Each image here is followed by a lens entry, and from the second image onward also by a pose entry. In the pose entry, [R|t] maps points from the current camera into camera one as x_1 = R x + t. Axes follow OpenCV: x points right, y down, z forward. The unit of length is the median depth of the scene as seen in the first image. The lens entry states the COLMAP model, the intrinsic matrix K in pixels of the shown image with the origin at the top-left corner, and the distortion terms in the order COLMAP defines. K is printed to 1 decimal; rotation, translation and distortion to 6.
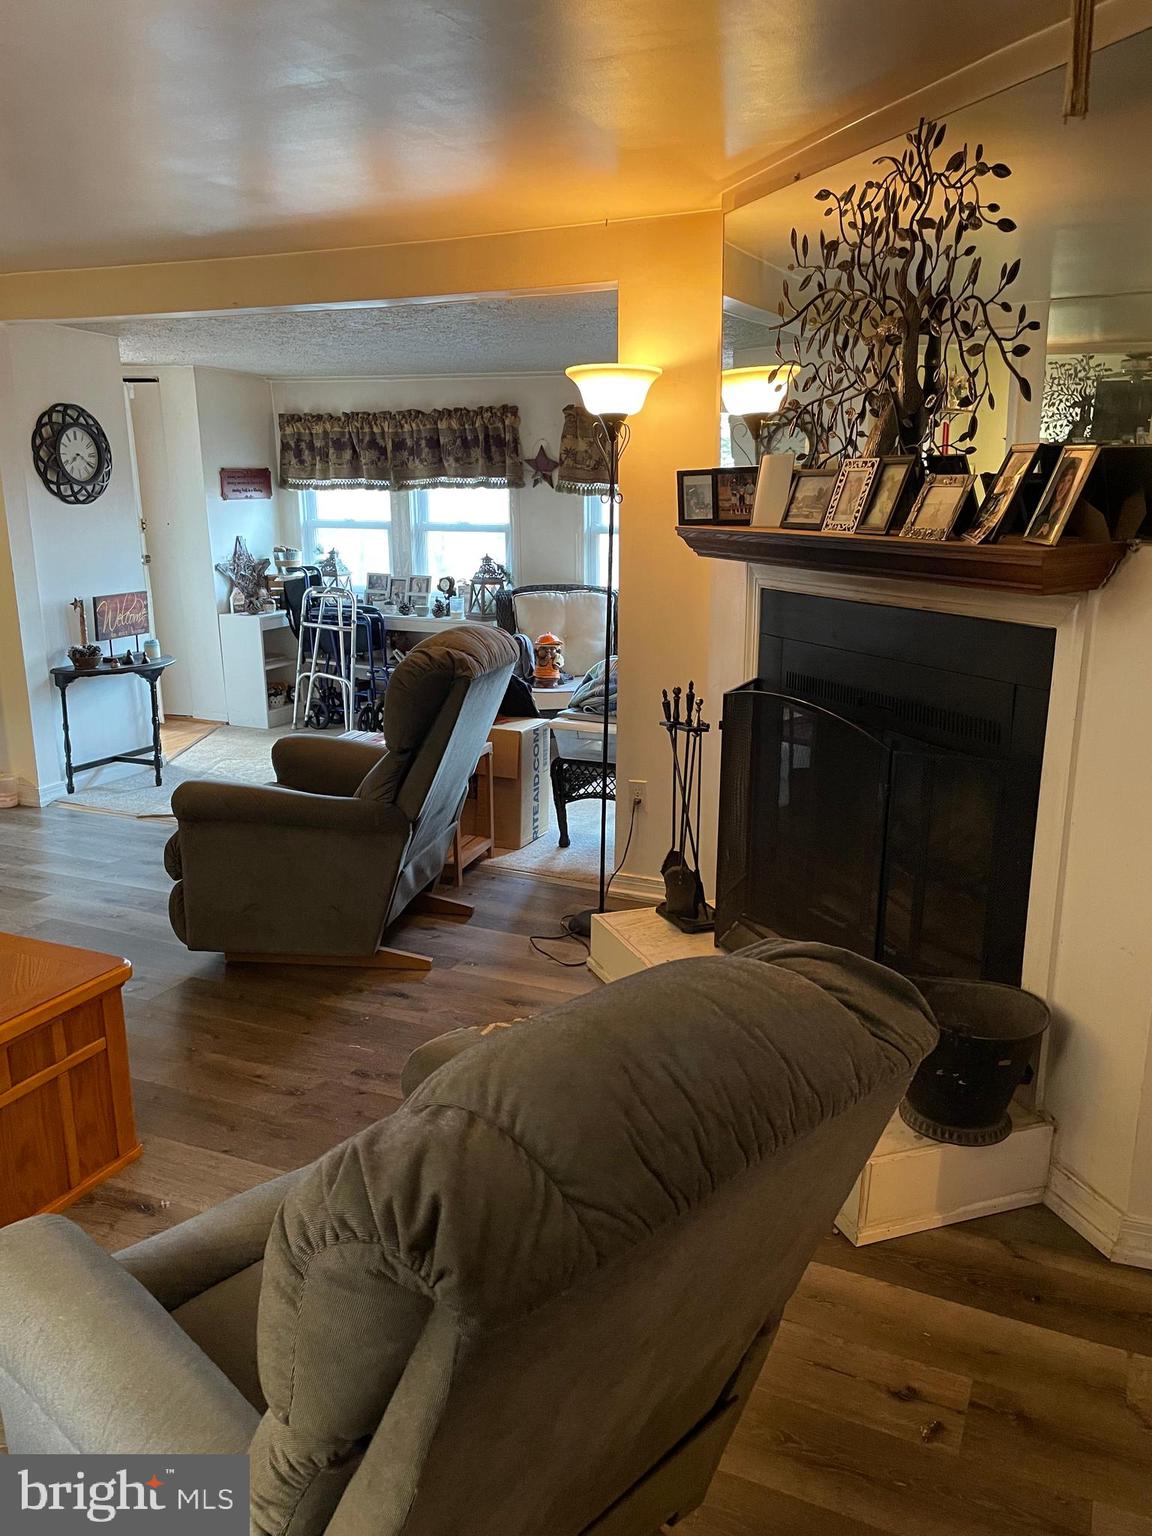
lens RADIAL K [[1180.3, 0, 602.1], [0, 1180.3, 777.1], [0, 0, 1]] dist [0.080431, -0.098614]
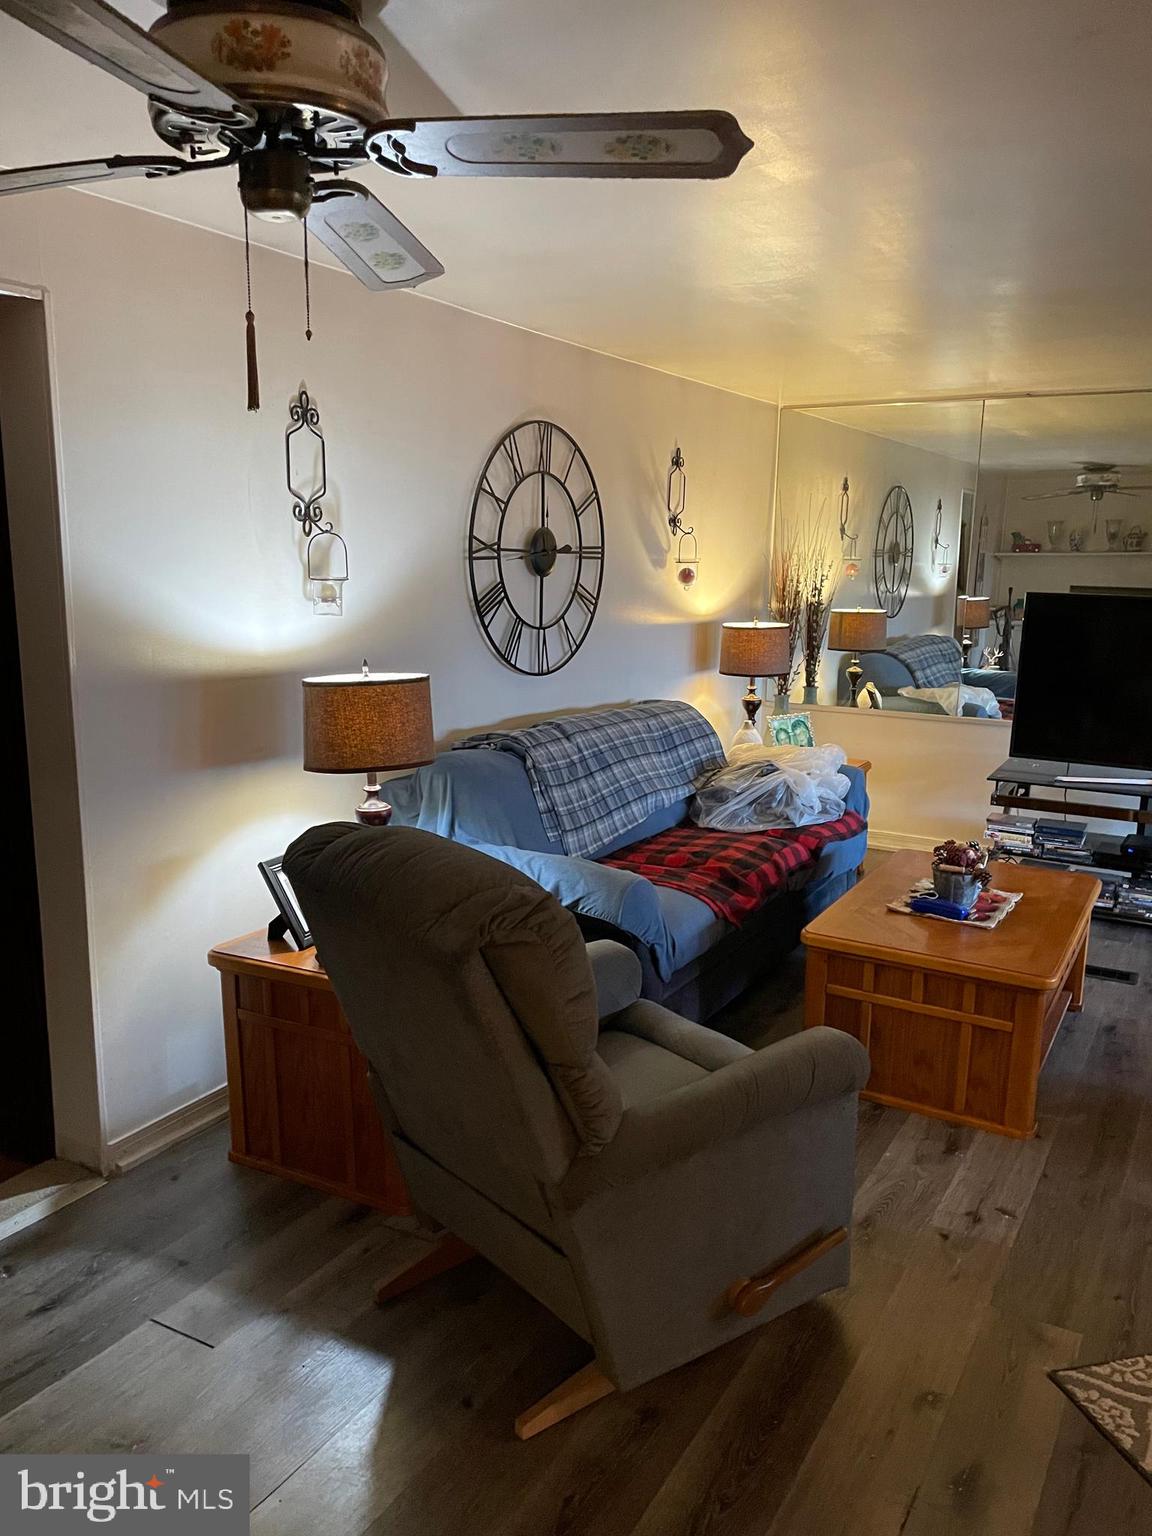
lens RADIAL K [[1180.3, 0, 574.0], [0, 1180.3, 768.7], [0, 0, 1]] dist [0.080431, -0.098614]
pose [[-0.137406, 0.173576, -0.975188, 0.484209], [-0.266381, 0.941780, 0.205163, -0.098156], [0.954024, 0.287962, -0.083169, 0.353670]]
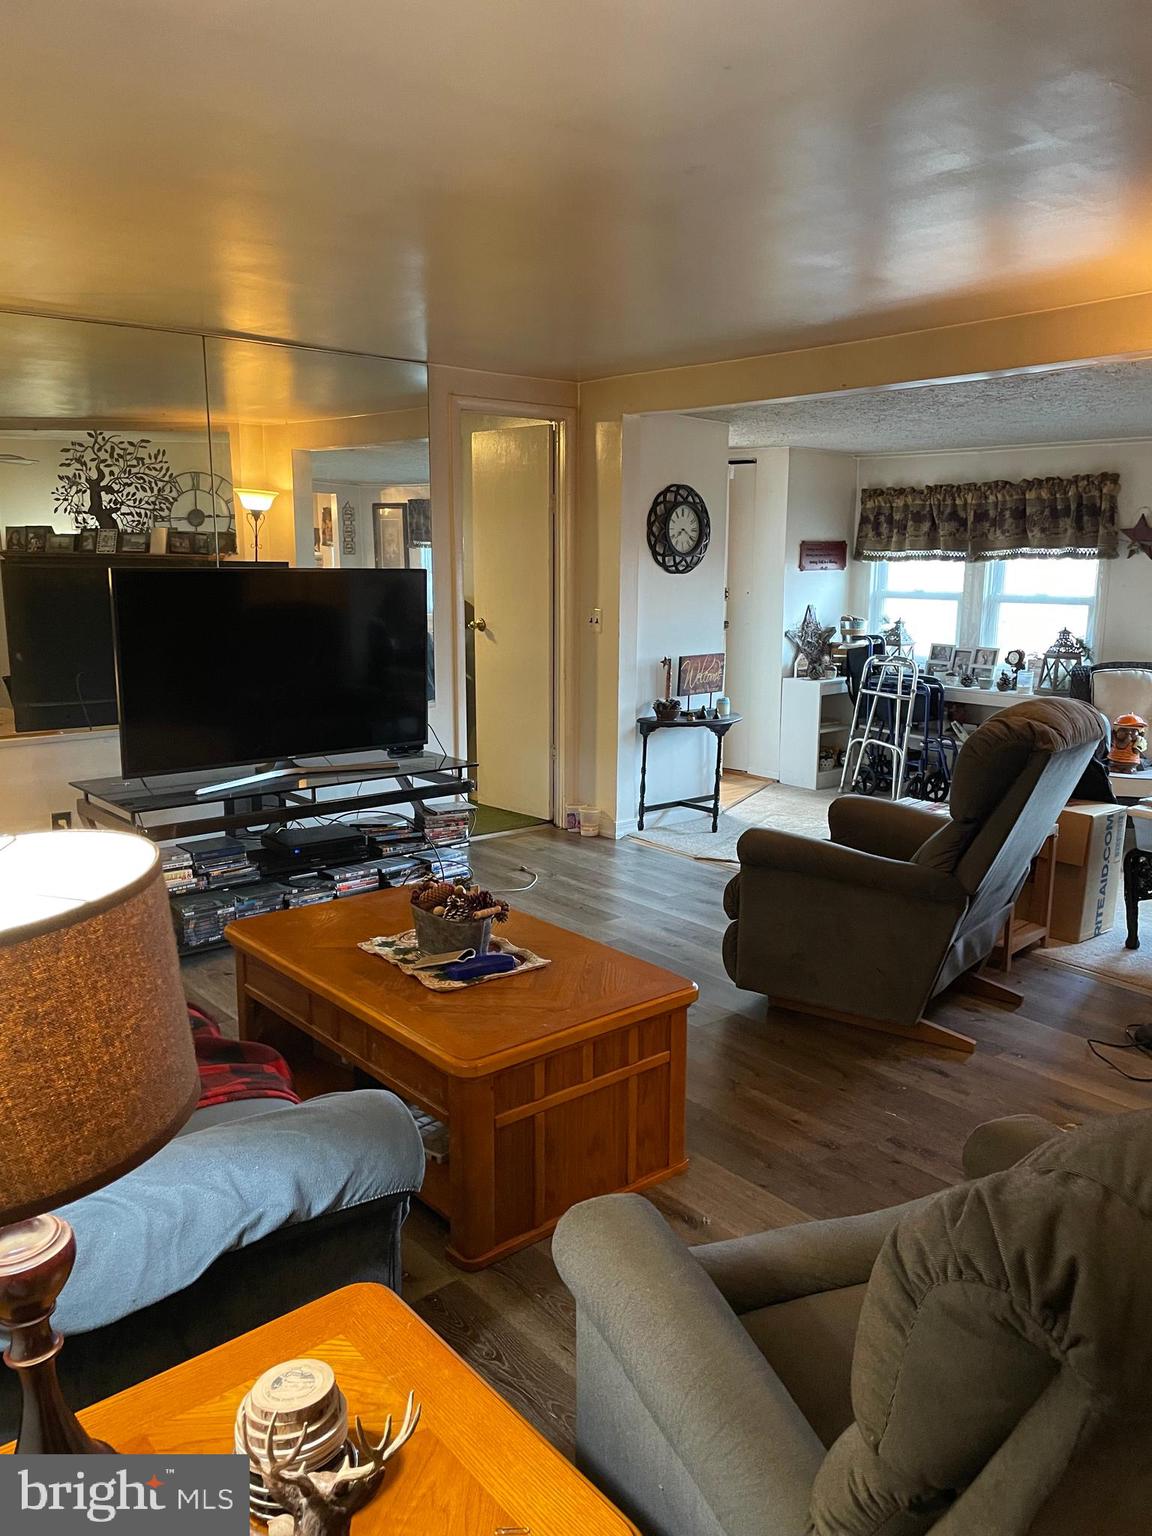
lens RADIAL K [[1180.3, 0, 579.7], [0, 1180.3, 773.6], [0, 0, 1]] dist [0.080431, -0.098614]
pose [[0.894926, 0.087773, -0.437496, -0.023054], [-0.115357, 0.992641, -0.036821, 0.009261], [0.431045, 0.083421, 0.898466, -0.016581]]
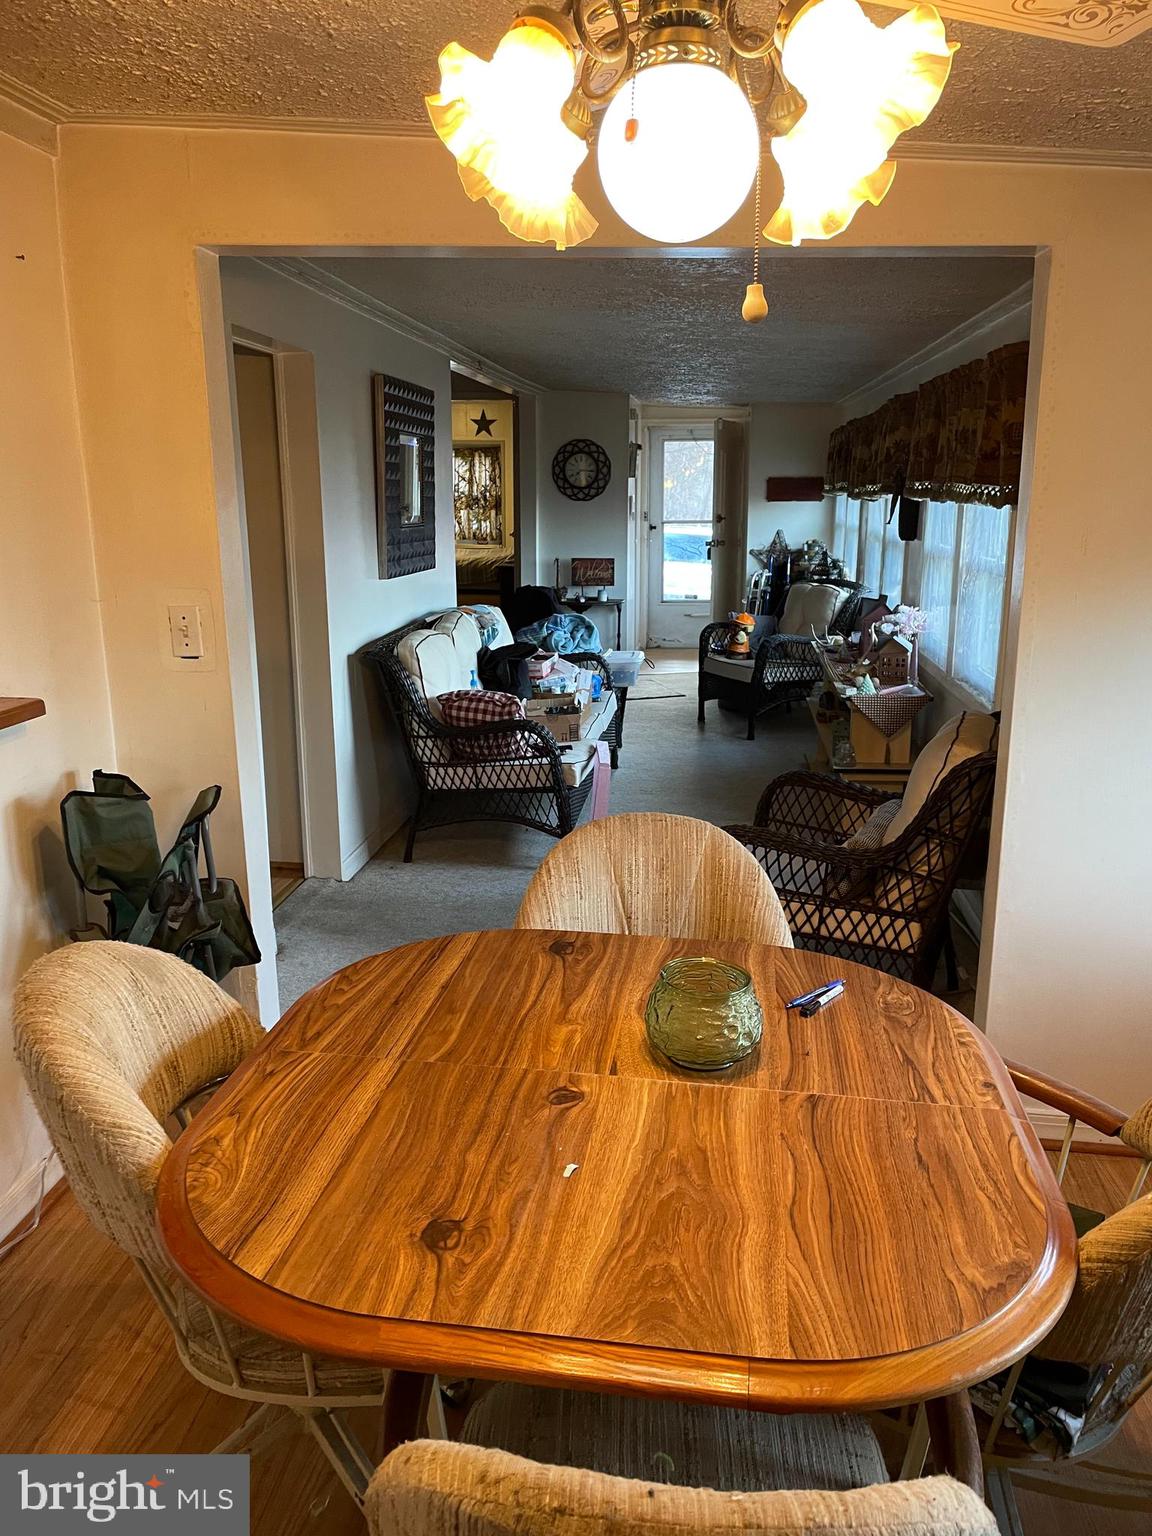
lens RADIAL K [[1180.3, 0, 576.8], [0, 1180.3, 768.1], [0, 0, 1]] dist [0.080431, -0.098614]
pose [[0.260783, 0.221409, -0.939665, 1.291153], [-0.242002, 0.957260, 0.158392, -0.150232], [0.934573, 0.186095, 0.303219, 0.643028]]
